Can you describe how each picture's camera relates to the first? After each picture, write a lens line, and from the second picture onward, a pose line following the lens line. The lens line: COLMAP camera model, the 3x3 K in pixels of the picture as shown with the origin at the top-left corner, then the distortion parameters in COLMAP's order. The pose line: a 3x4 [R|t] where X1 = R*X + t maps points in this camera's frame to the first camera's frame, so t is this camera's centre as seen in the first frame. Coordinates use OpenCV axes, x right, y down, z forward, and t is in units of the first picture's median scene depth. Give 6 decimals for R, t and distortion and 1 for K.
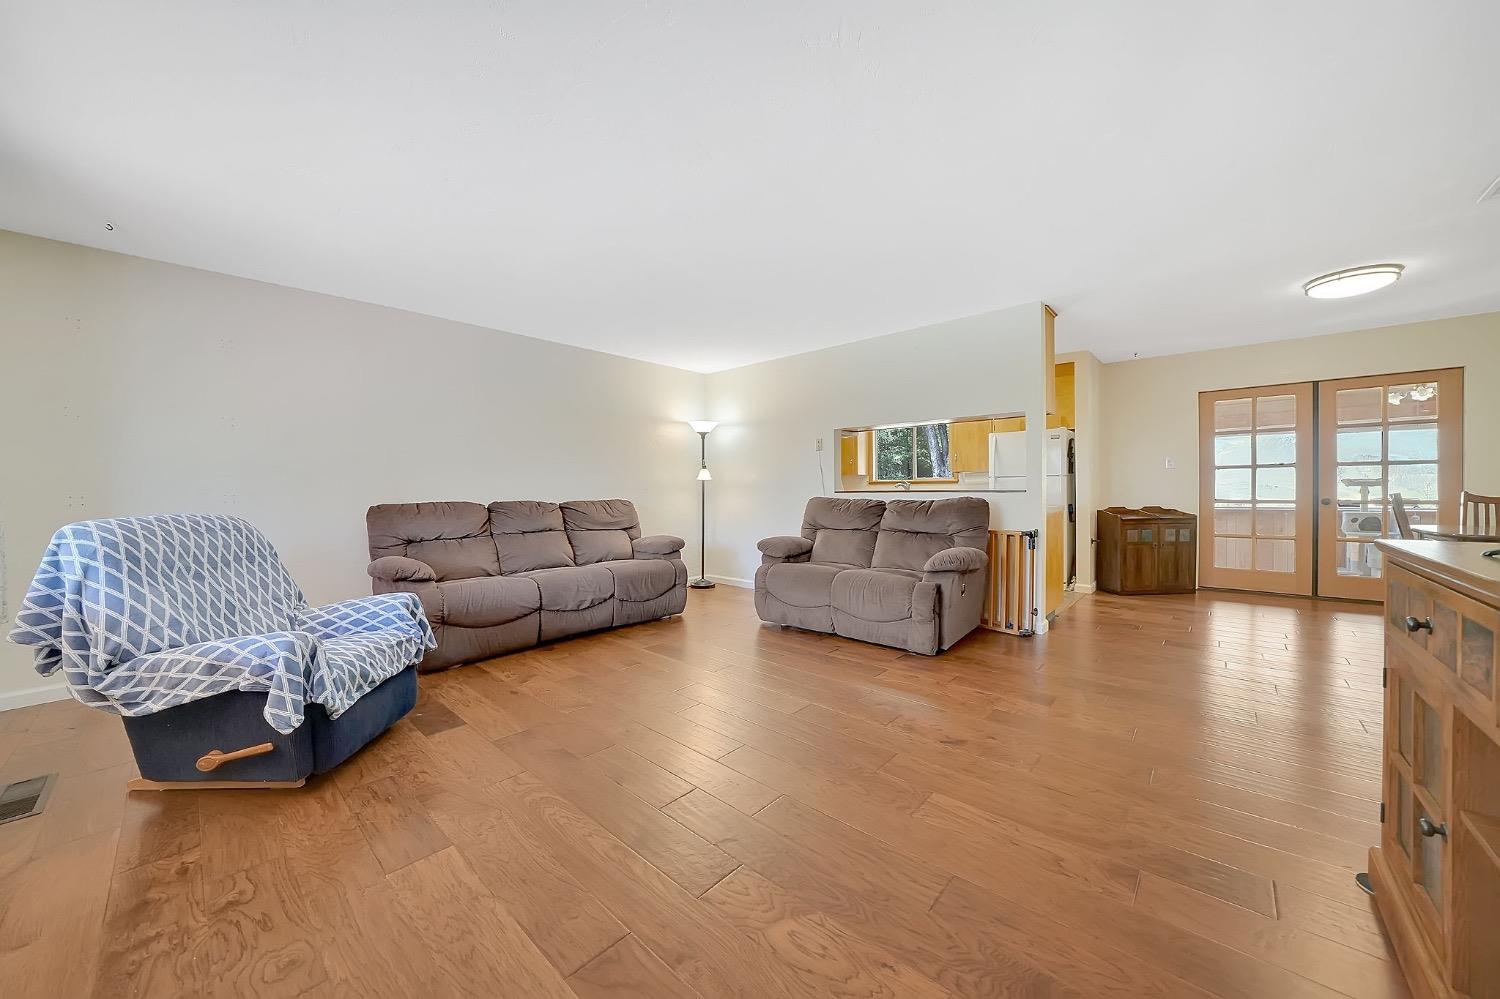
lens RADIAL K [[533.5, 0, 744.0], [0, 533.5, 493.7], [0, 0, 1]] dist [-0.036594, 0.000013]
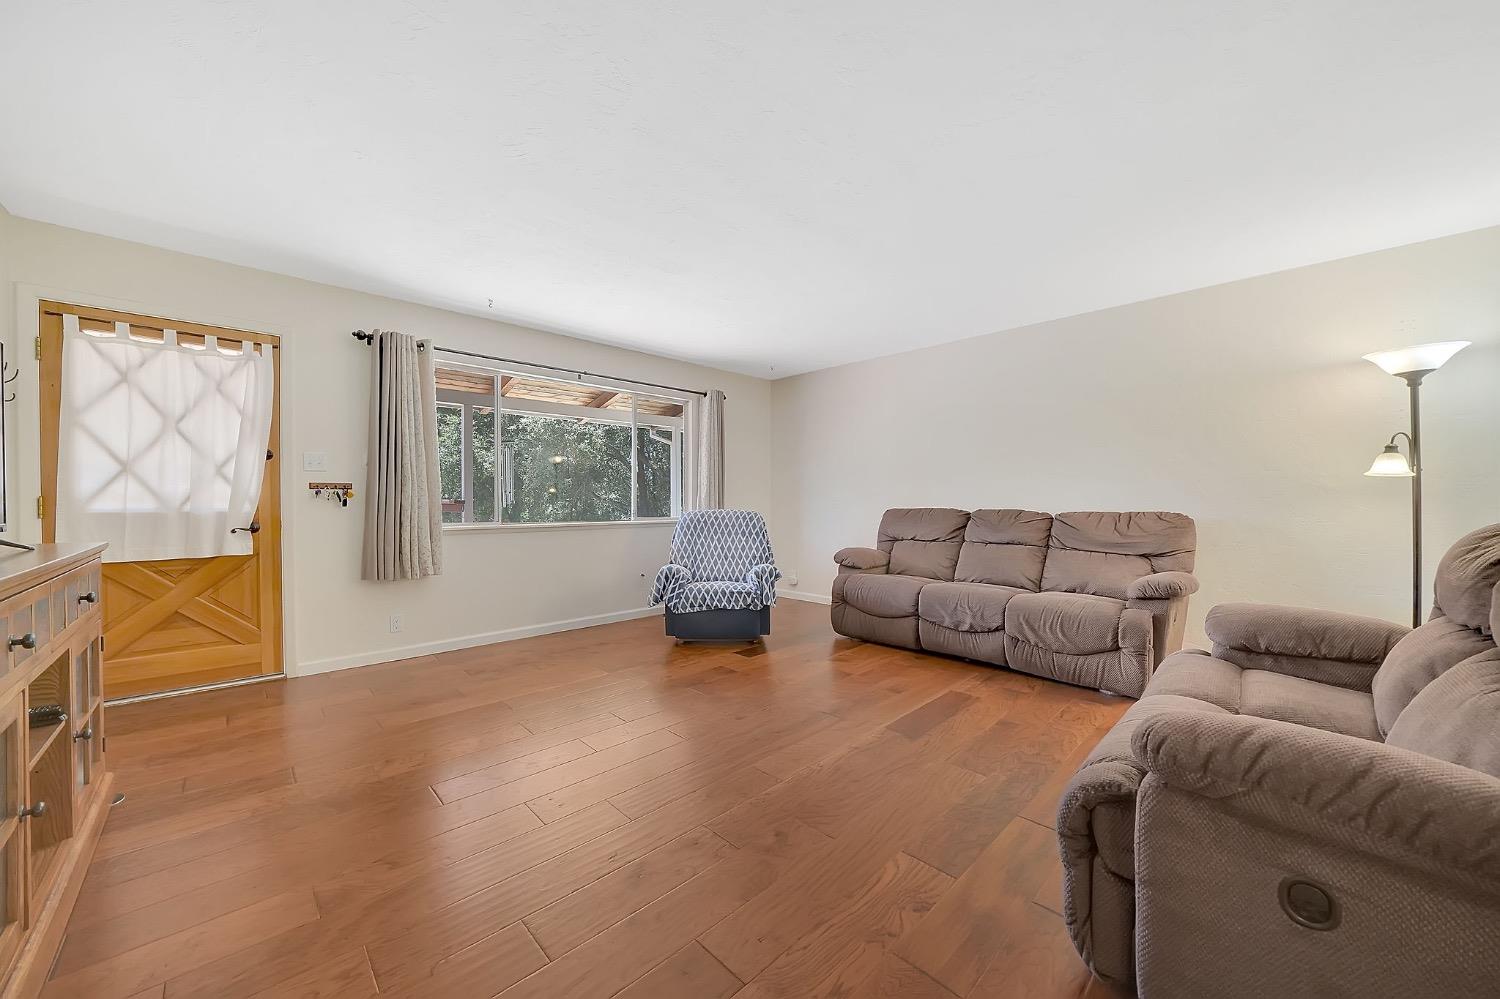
lens RADIAL K [[541.0, 0, 748.9], [0, 541.0, 502.9], [0, 0, 1]] dist [-0.011333, 0.000173]
pose [[-0.061998, 0.015075, -0.997962, 0.673404], [-0.004659, 0.999871, 0.015393, -0.012721], [0.998065, 0.005604, -0.061919, 0.747700]]
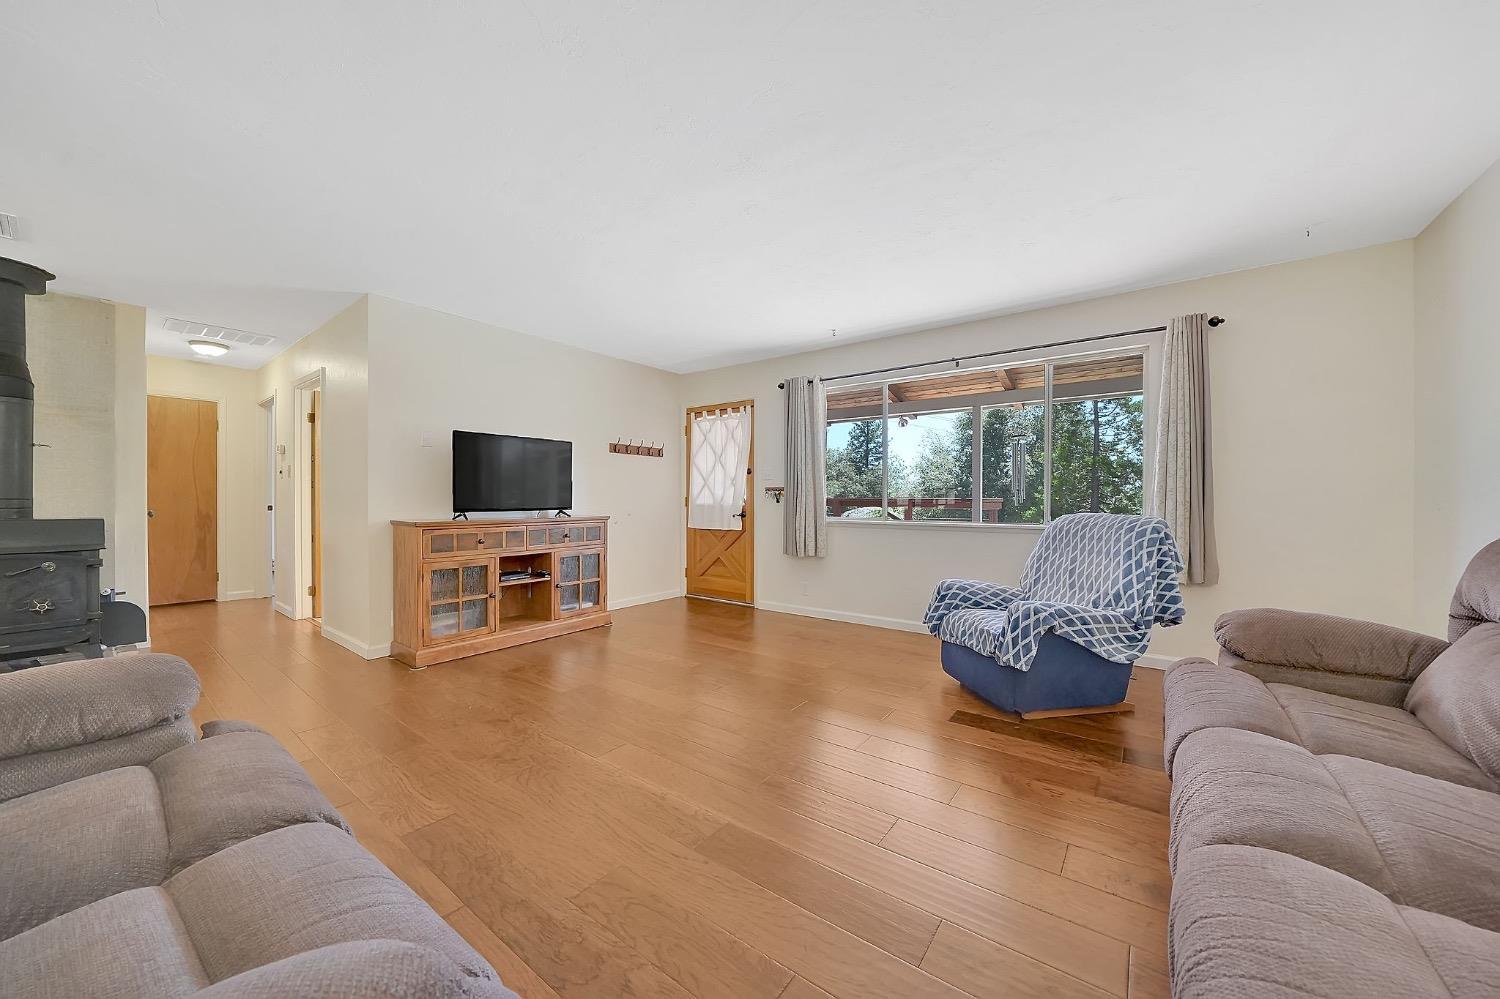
lens RADIAL K [[541.0, 0, 748.9], [0, 541.0, 502.9], [0, 0, 1]] dist [-0.011333, 0.000173]
pose [[-0.995198, 0.008687, -0.097492, -0.022208], [0.007384, 0.999879, 0.013719, -0.008512], [0.097599, 0.012933, -0.995142, 1.402152]]
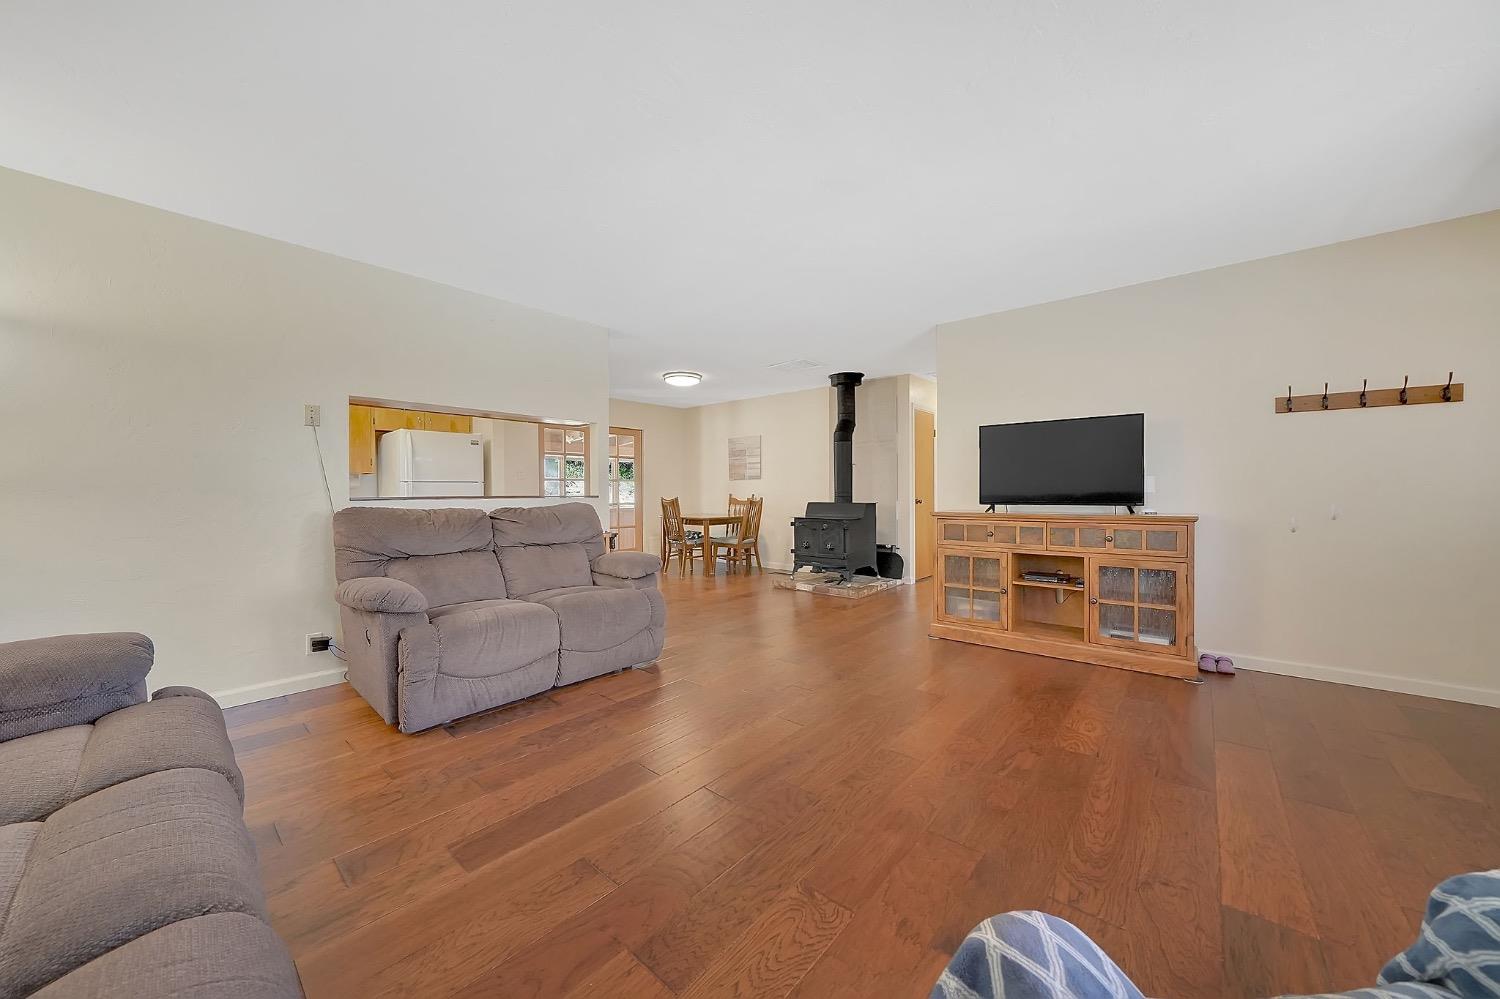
lens RADIAL K [[527.2, 0, 748.4], [0, 527.2, 510.6], [0, 0, 1]] dist [-0.026825, 0.000028]
pose [[-0.027814, -0.024448, 0.999314, -0.606590], [0.011593, 0.999626, 0.024778, 0.000717], [-0.999546, 0.012275, -0.027520, 0.802161]]
